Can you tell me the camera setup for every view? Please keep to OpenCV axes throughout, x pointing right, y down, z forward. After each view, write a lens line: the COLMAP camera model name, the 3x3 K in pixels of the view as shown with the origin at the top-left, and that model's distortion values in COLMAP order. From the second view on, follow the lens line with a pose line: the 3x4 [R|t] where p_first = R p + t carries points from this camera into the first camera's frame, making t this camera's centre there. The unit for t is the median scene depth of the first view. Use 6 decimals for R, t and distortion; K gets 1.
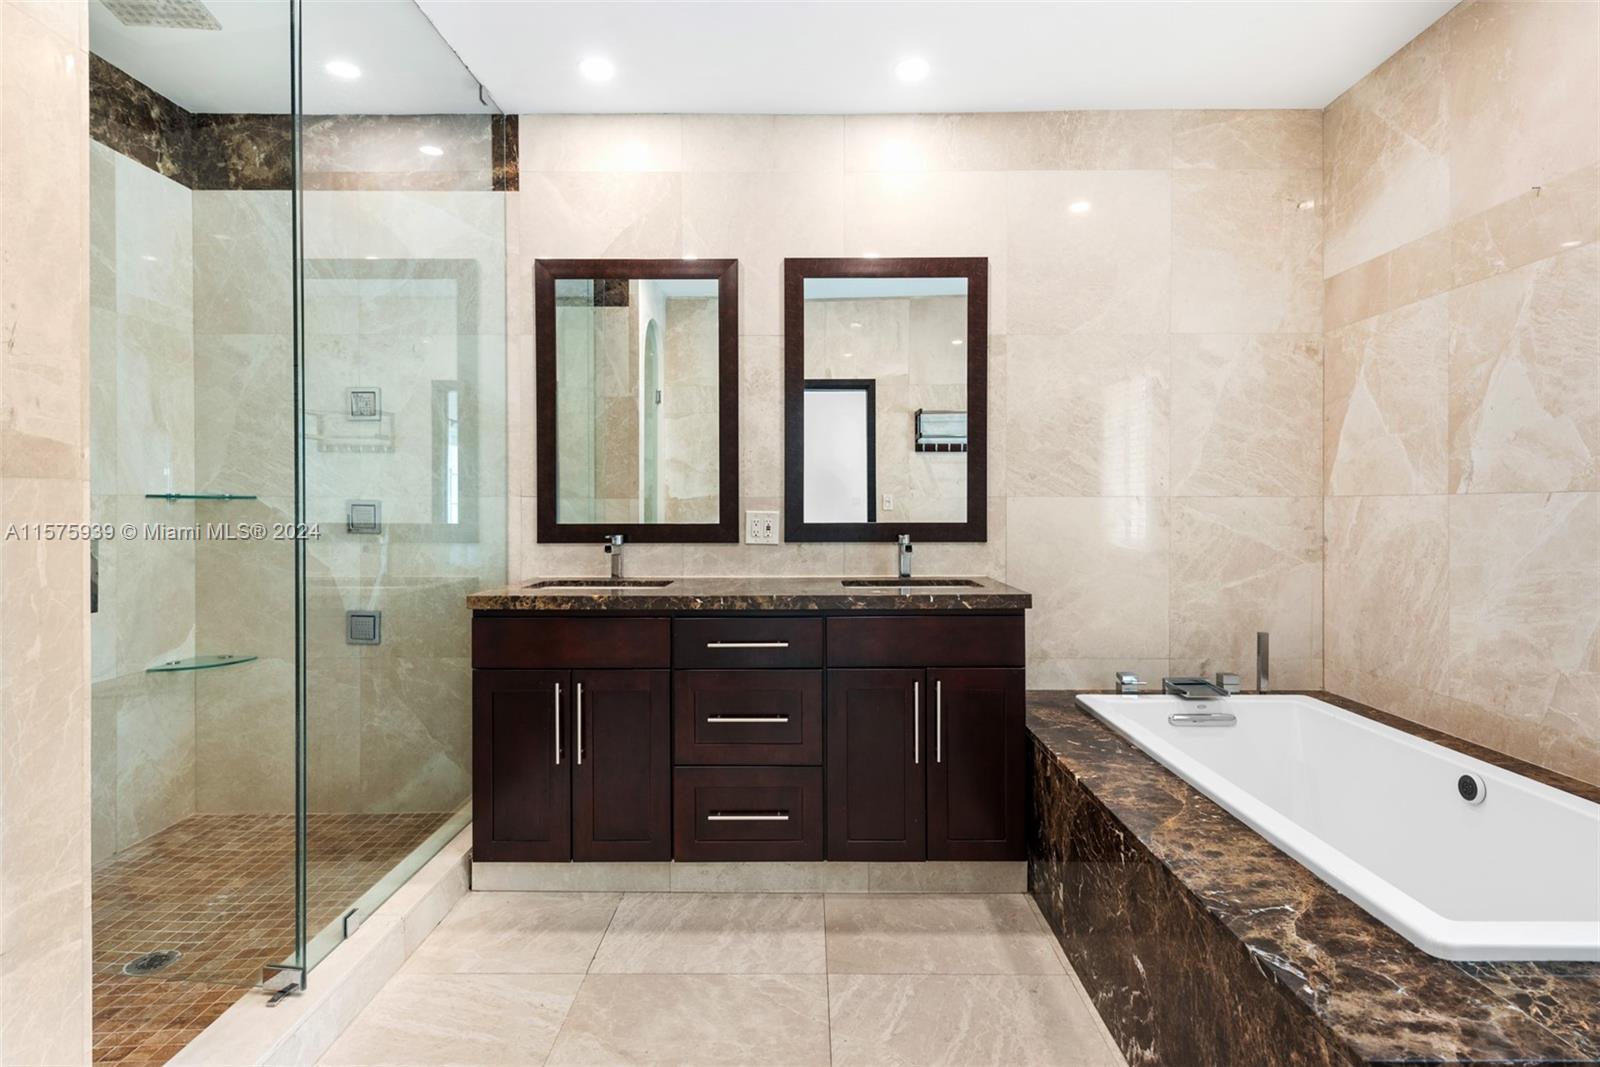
lens RADIAL K [[825.7, 0, 805.1], [0, 825.7, 520.8], [0, 0, 1]] dist [0.010855, -0.004232]
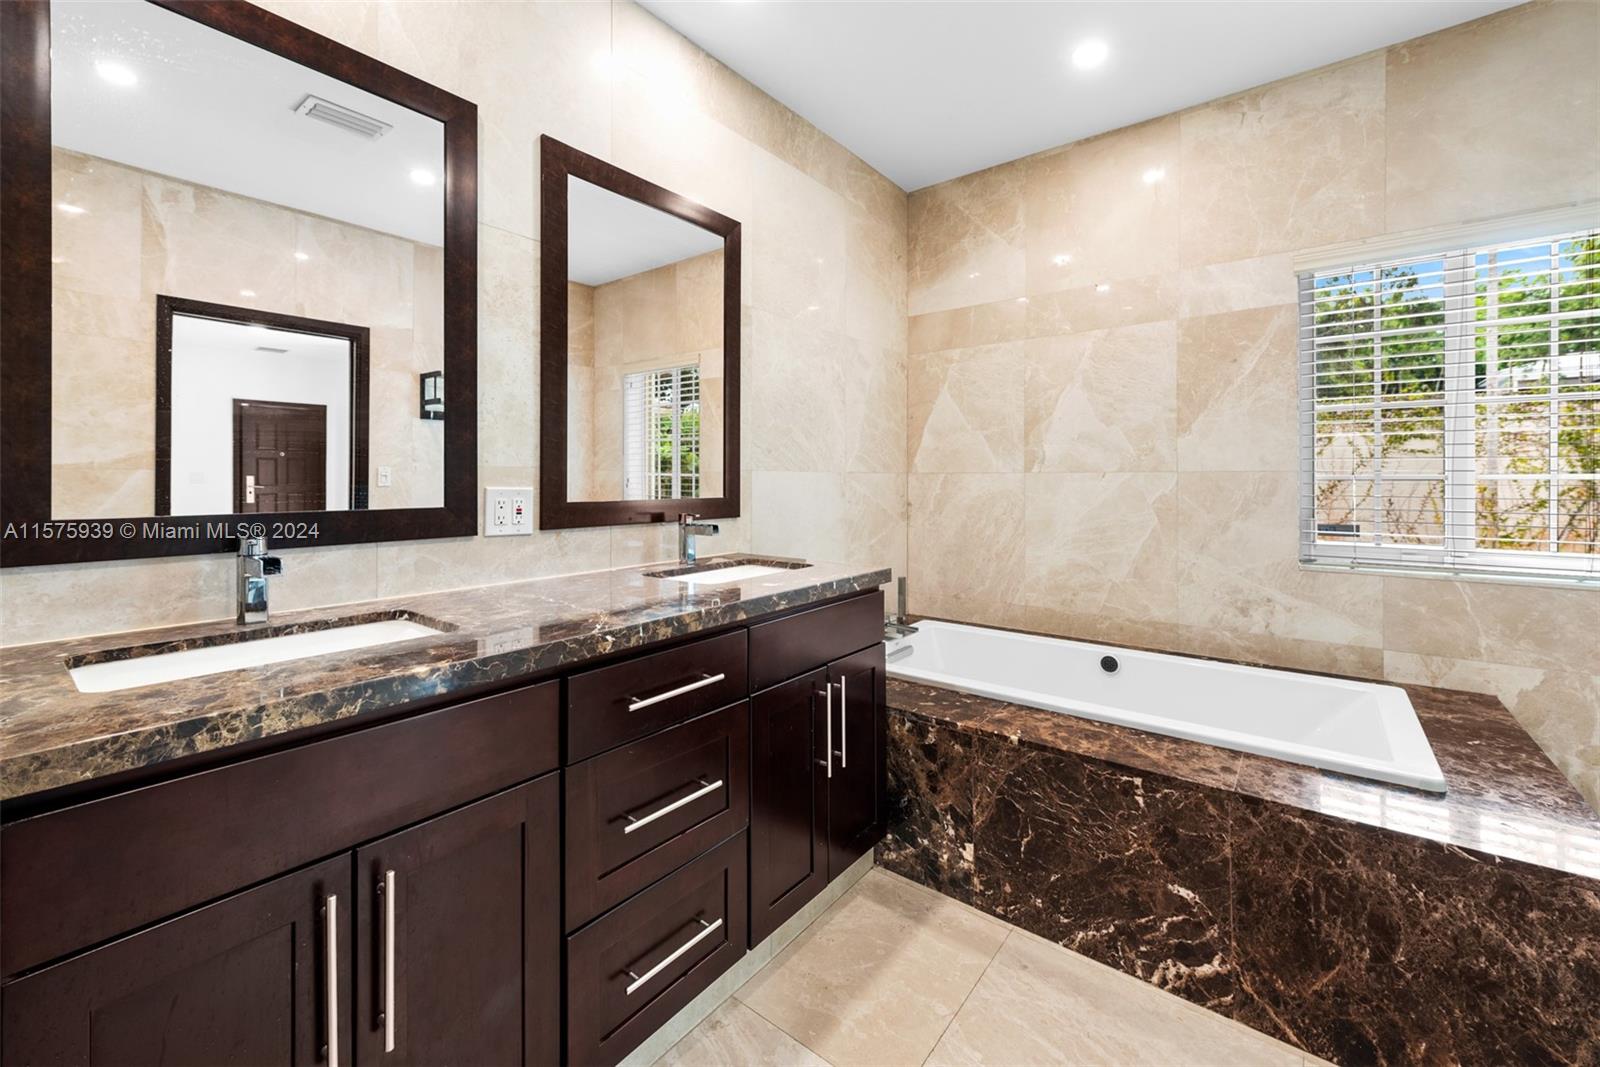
lens RADIAL K [[646.0, 0, 808.0], [0, 646.0, 483.2], [0, 0, 1]] dist [0.007812, -0.001963]
pose [[0.609729, -0.003465, 0.792602, -0.404287], [0.012330, 0.999911, -0.005114, -0.011273], [-0.792514, 0.012891, 0.609718, 0.583886]]
